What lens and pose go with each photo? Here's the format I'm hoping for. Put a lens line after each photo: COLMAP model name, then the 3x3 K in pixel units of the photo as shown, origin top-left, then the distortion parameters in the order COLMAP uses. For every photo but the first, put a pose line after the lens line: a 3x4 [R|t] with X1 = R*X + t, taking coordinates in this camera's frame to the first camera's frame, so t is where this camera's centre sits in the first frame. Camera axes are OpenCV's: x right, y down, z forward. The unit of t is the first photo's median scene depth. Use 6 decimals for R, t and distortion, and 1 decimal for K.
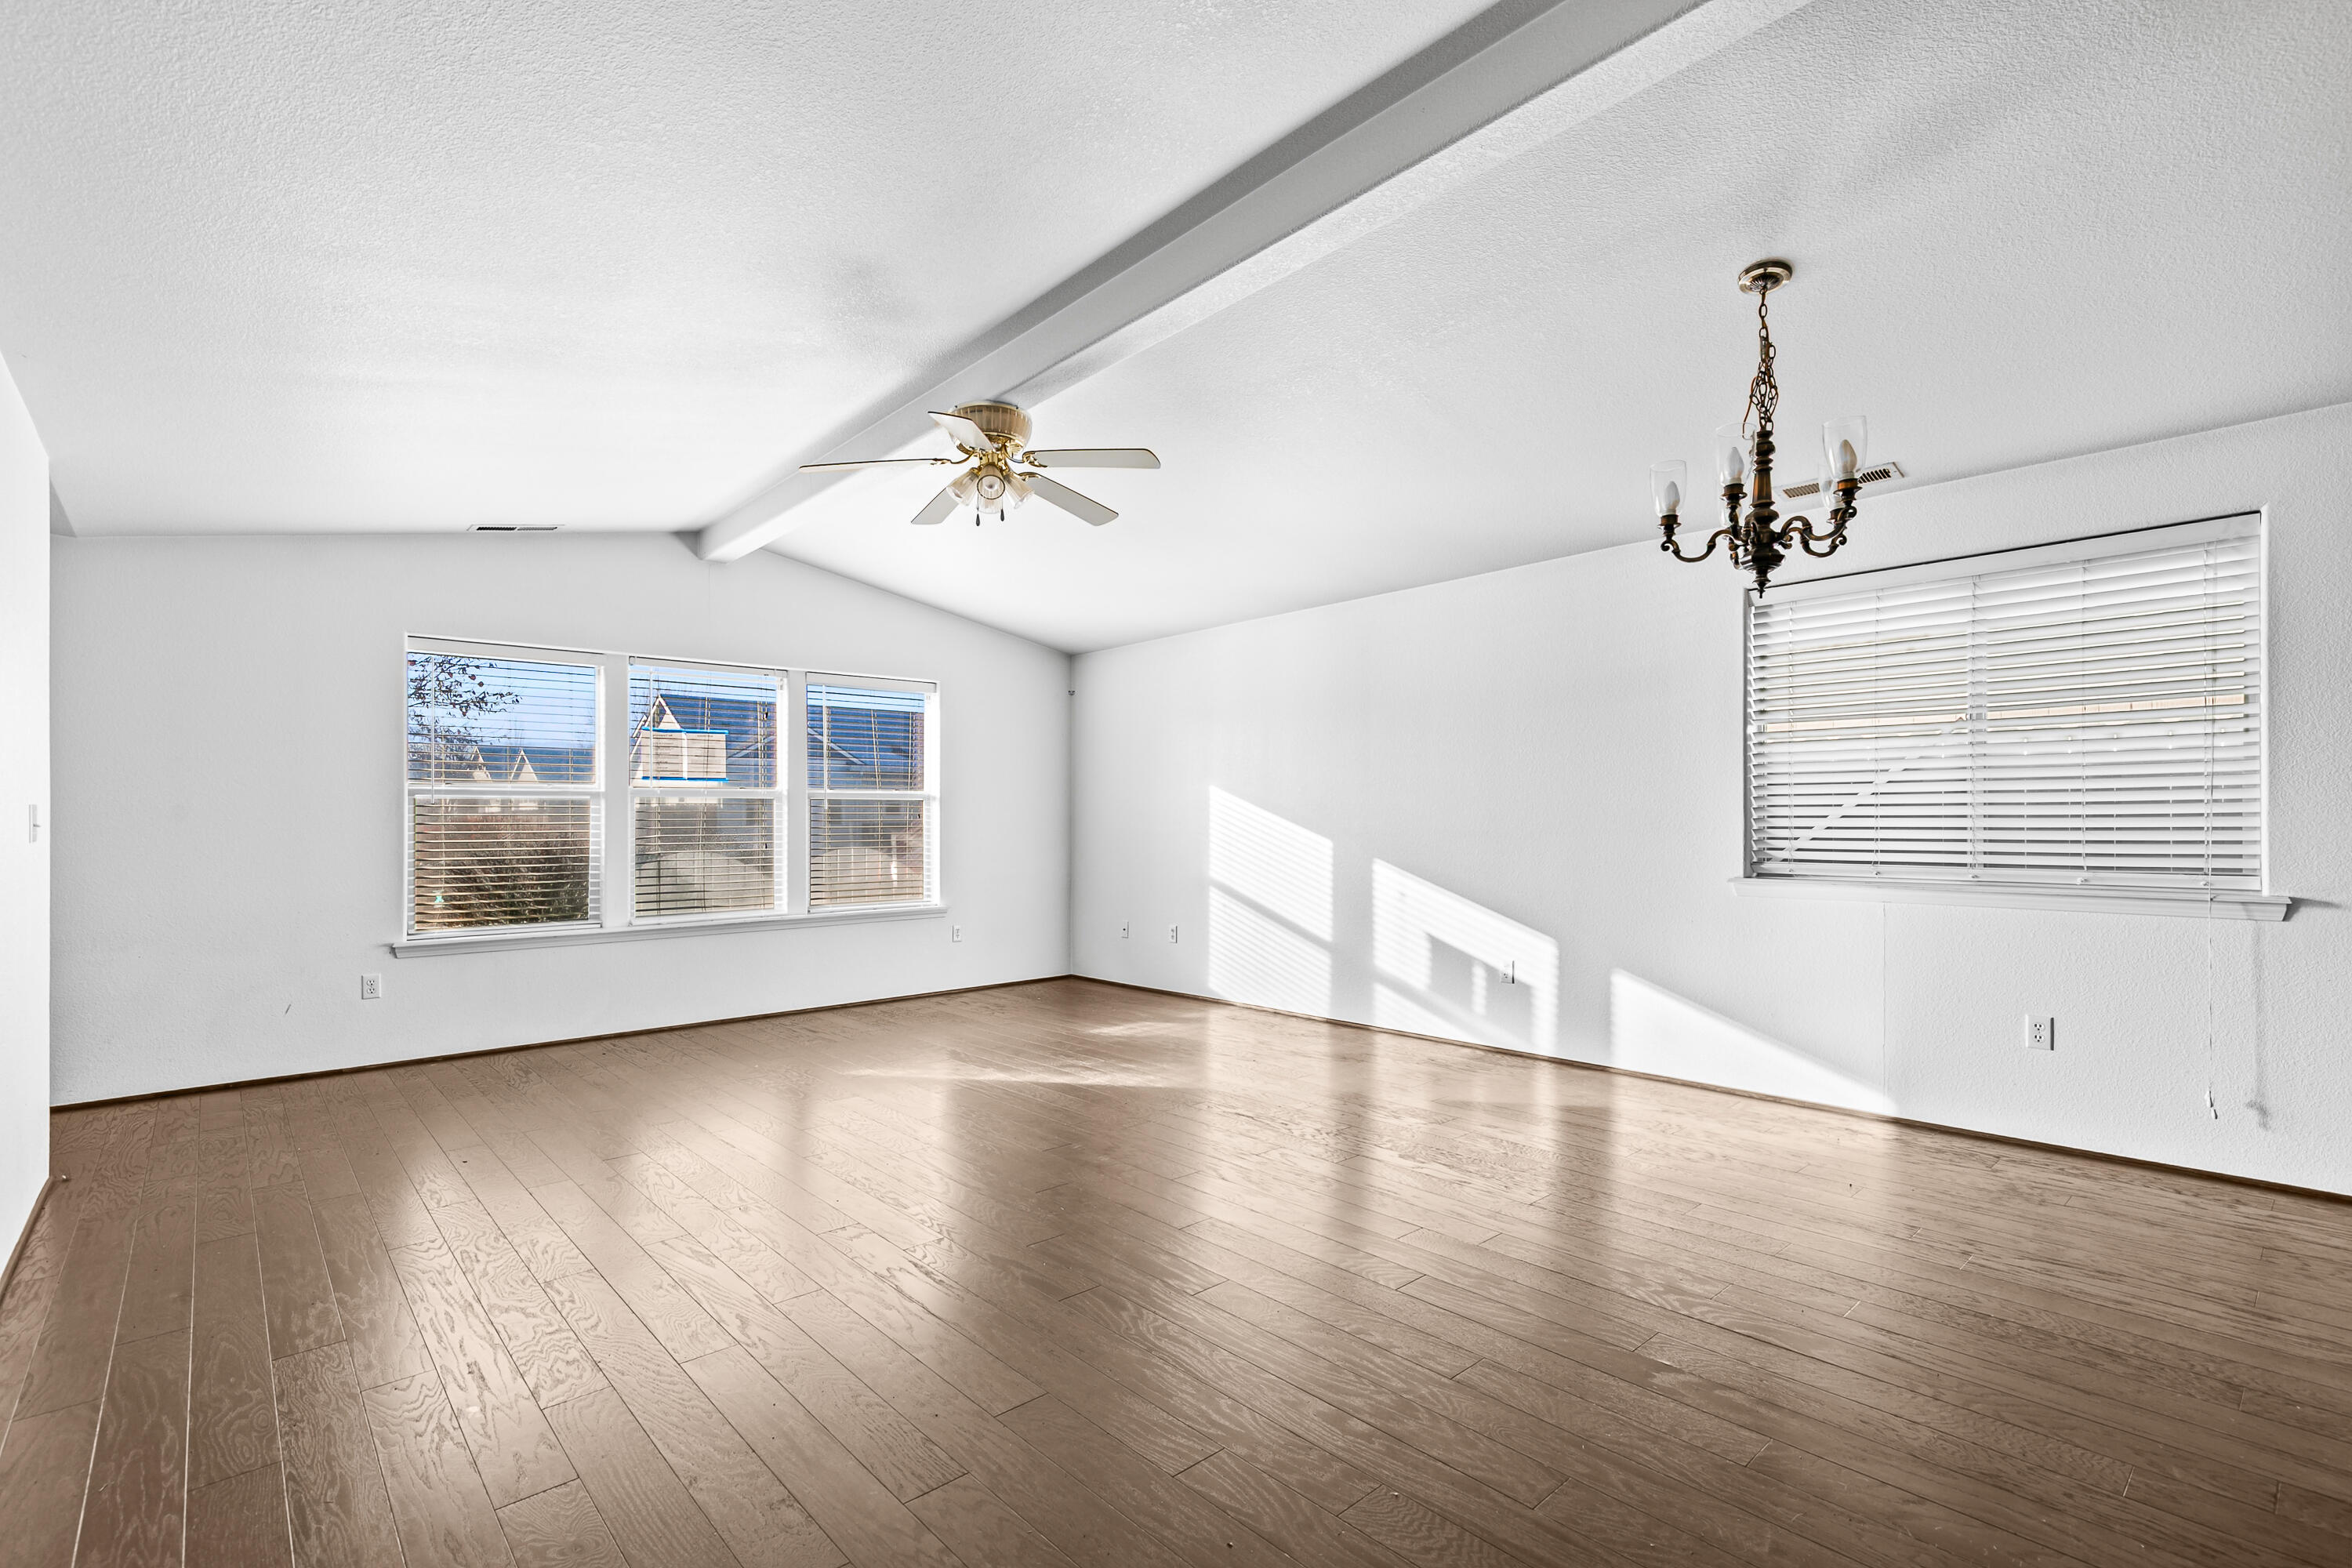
lens RADIAL K [[1057.9, 0, 1180.6], [0, 1057.9, 818.6], [0, 0, 1]] dist [0.000811, 0.000072]
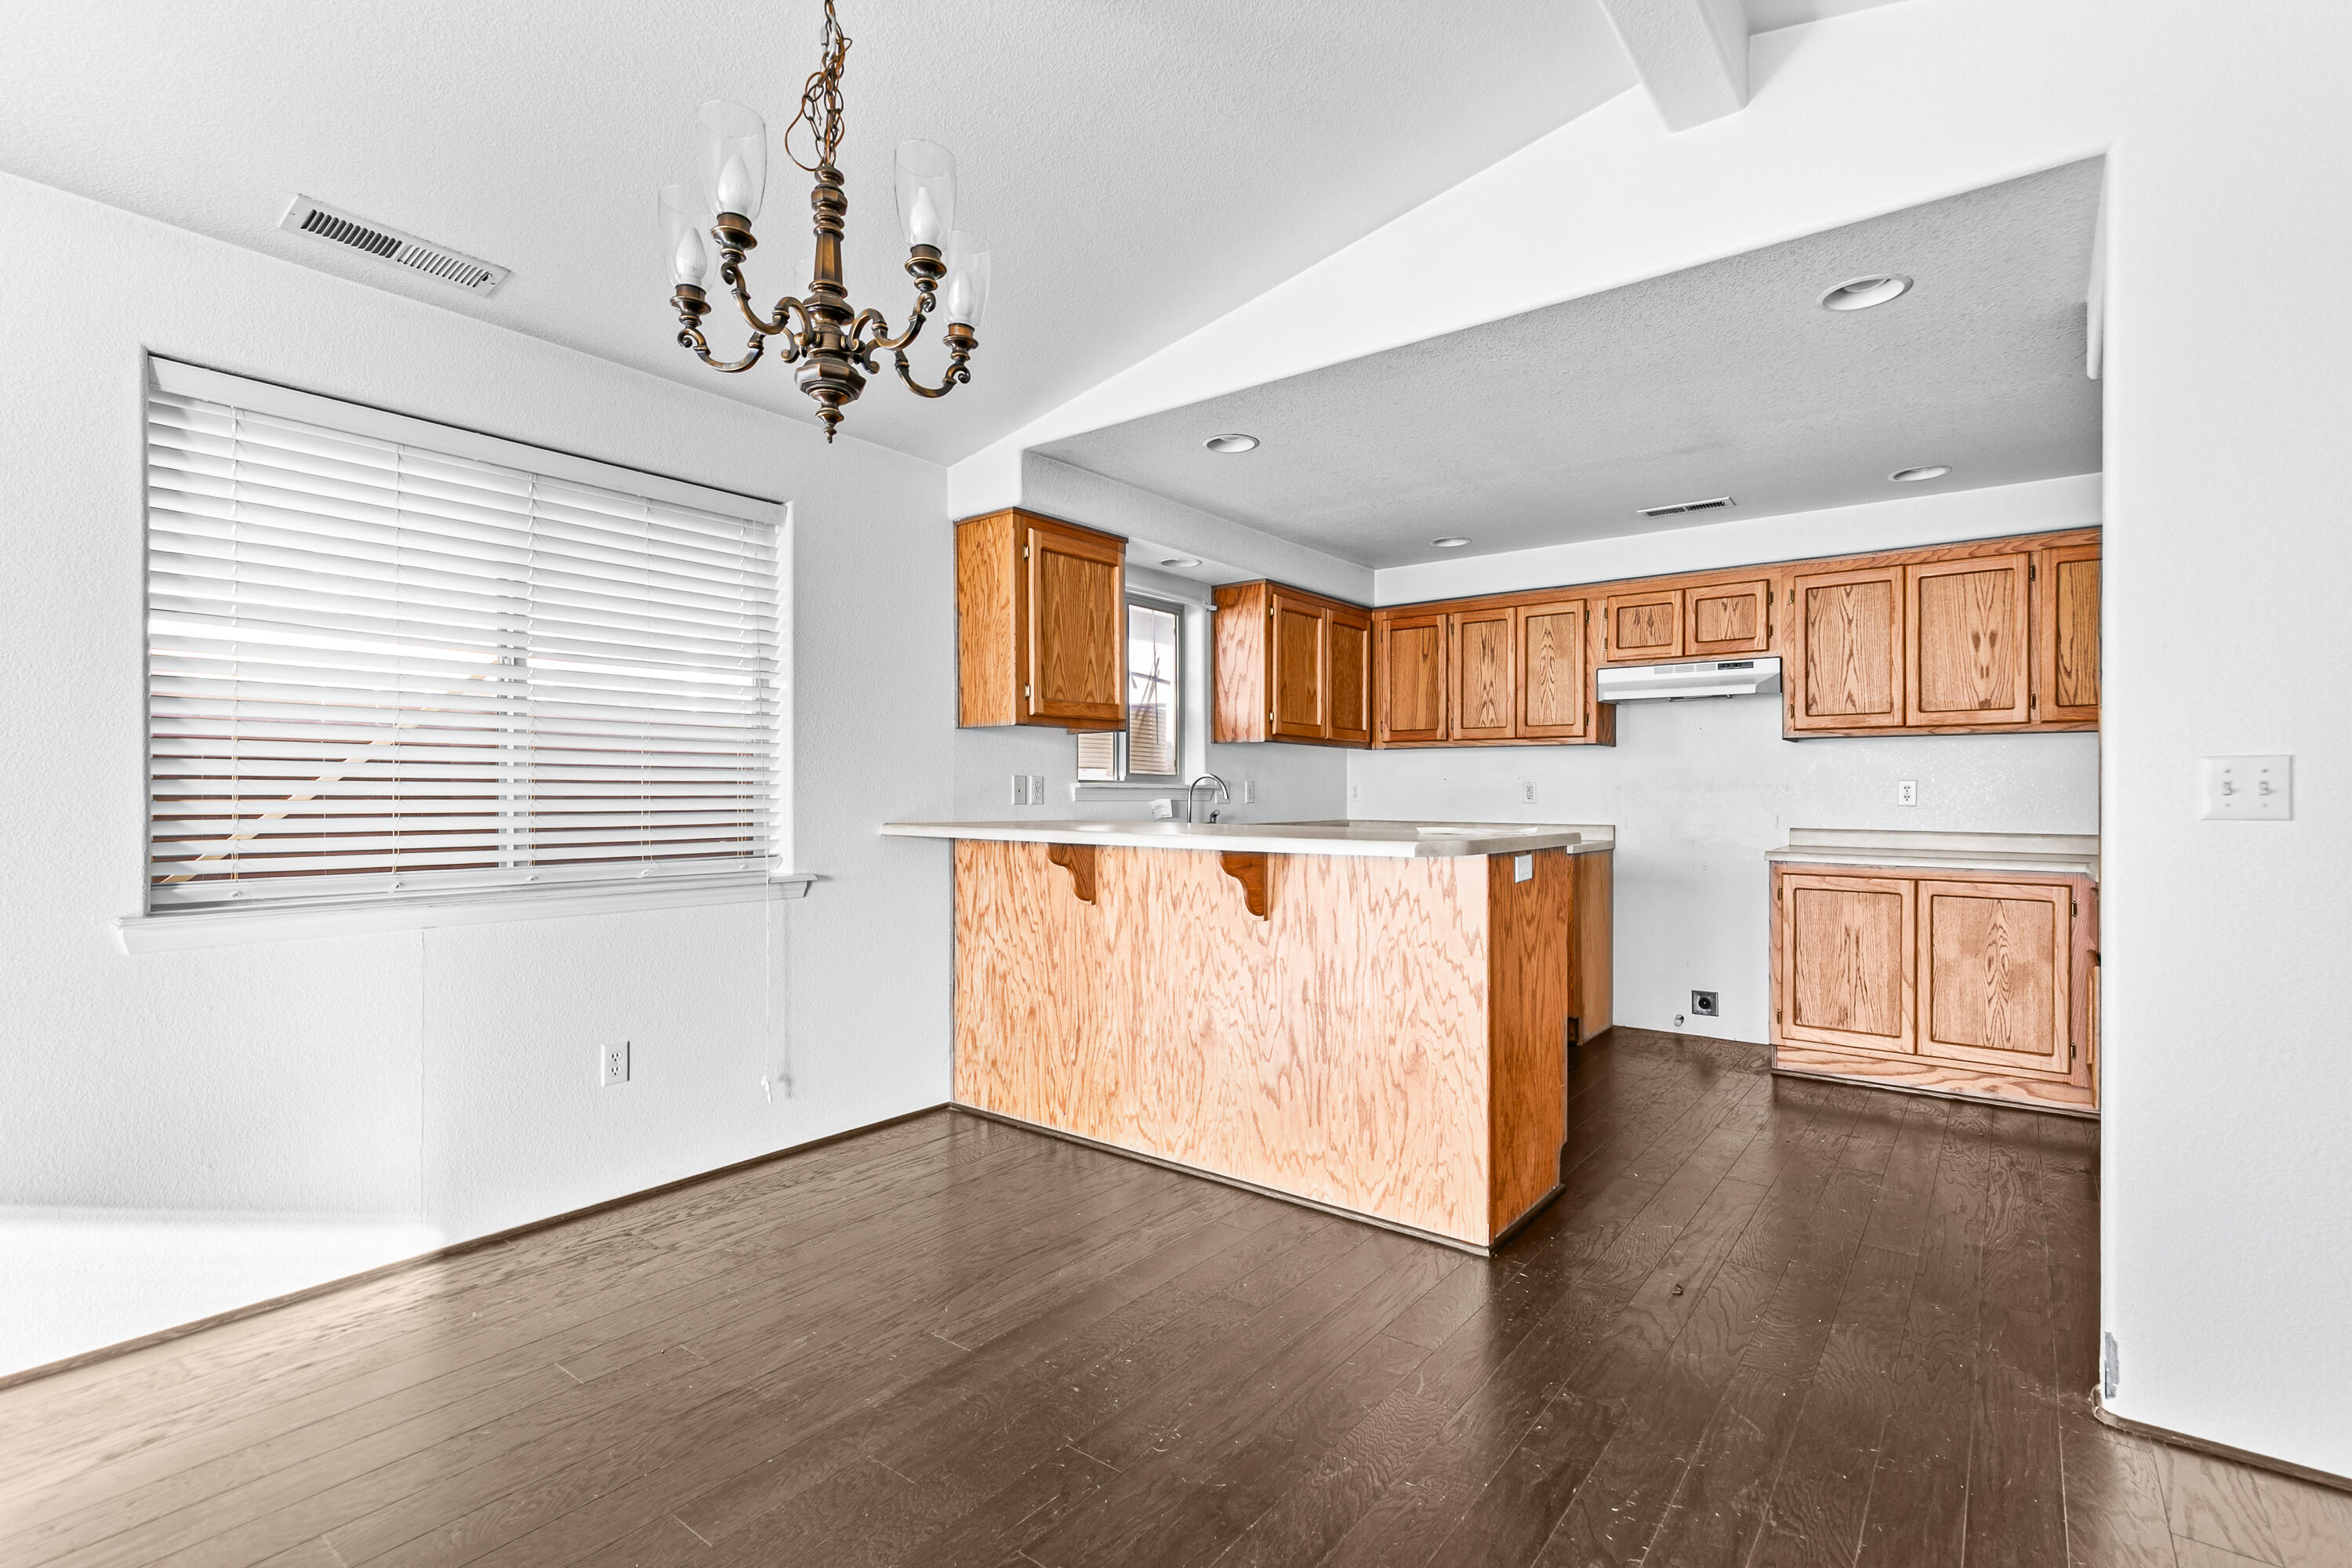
lens RADIAL K [[1084.6, 0, 1172.8], [0, 1084.6, 796.5], [0, 0, 1]] dist [0.016138, -0.012045]
pose [[-0.168424, 0.006574, 0.985693, -0.070954], [-0.001495, 0.999975, -0.006924, 0.002672], [-0.985714, -0.002640, -0.168410, 0.597999]]
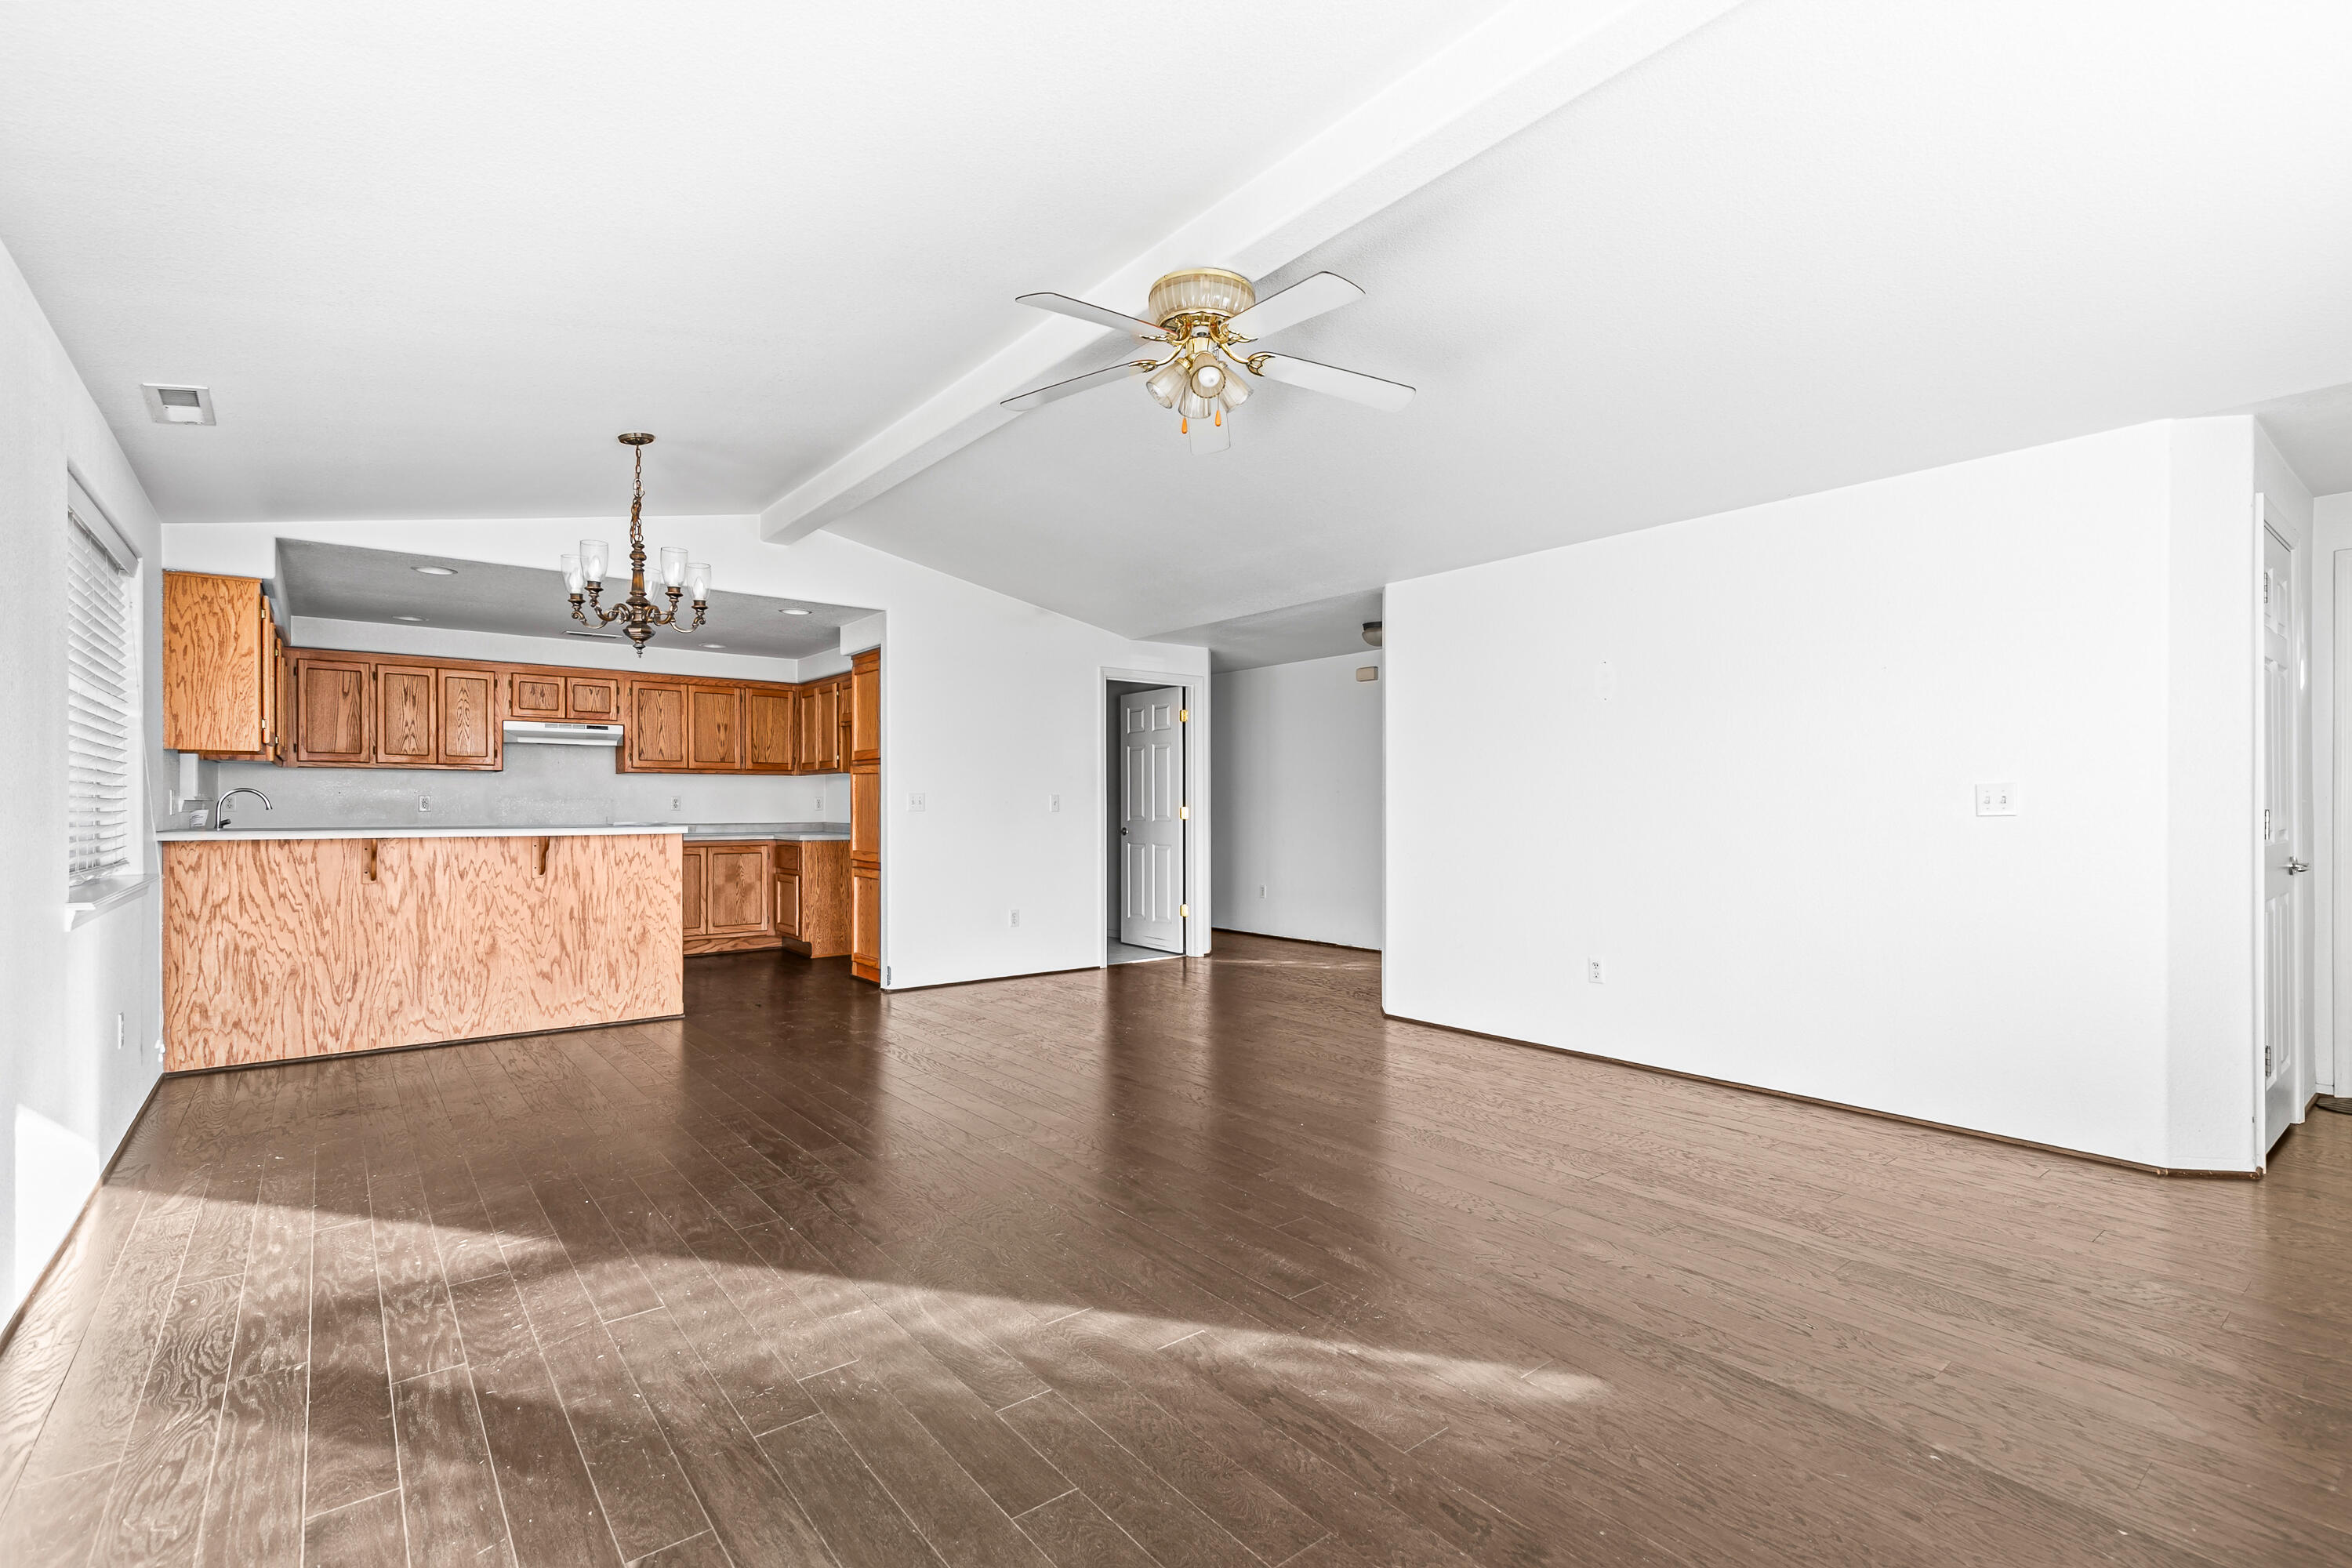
lens RADIAL K [[1068.3, 0, 1181.5], [0, 1068.3, 803.2], [0, 0, 1]] dist [0.009762, -0.000564]
pose [[-0.997582, 0.009581, 0.068833, -0.196159], [0.009488, 0.999954, -0.001671, 0.003005], [-0.068846, -0.001013, -0.997627, 1.597111]]
